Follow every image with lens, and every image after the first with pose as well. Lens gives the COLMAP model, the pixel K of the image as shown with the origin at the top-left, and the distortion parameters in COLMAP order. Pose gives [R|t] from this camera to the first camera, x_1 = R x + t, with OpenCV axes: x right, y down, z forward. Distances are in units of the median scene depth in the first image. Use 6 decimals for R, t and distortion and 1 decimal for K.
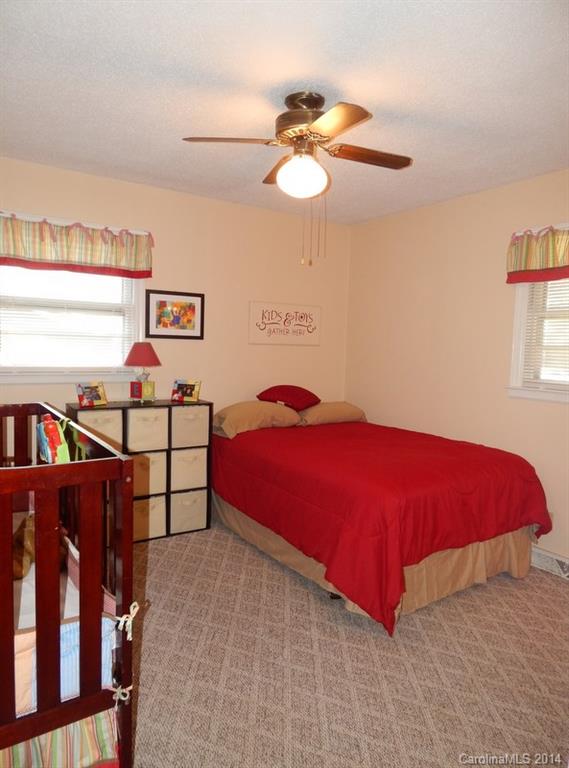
lens RADIAL K [[516.2, 0, 278.0], [0, 516.2, 386.7], [0, 0, 1]] dist [-0.021834, 0.005611]
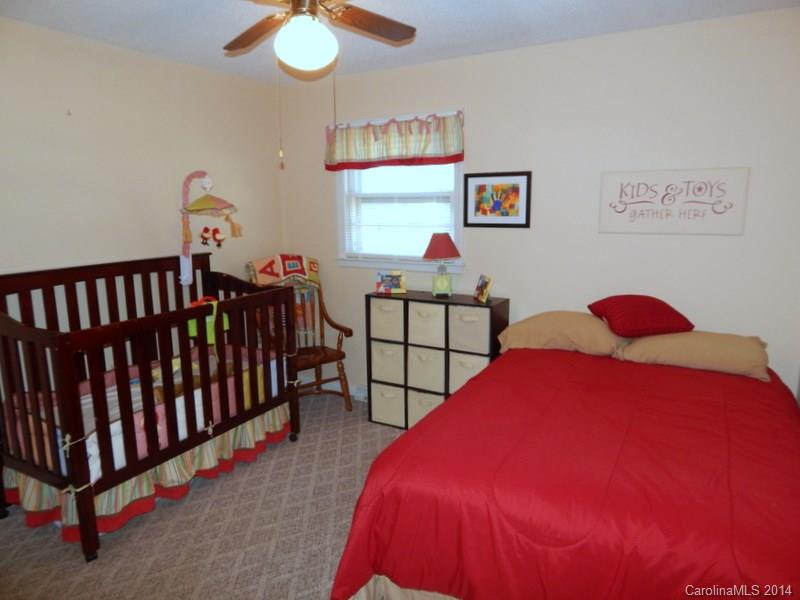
lens RADIAL K [[537.8, 0, 395.4], [0, 537.8, 299.0], [0, 0, 1]] dist [-0.021834, 0.005611]
pose [[0.426191, 0.104458, -0.898582, 0.556759], [-0.068995, 0.994171, 0.082846, -0.037882], [0.901998, 0.026689, 0.430914, 0.472432]]
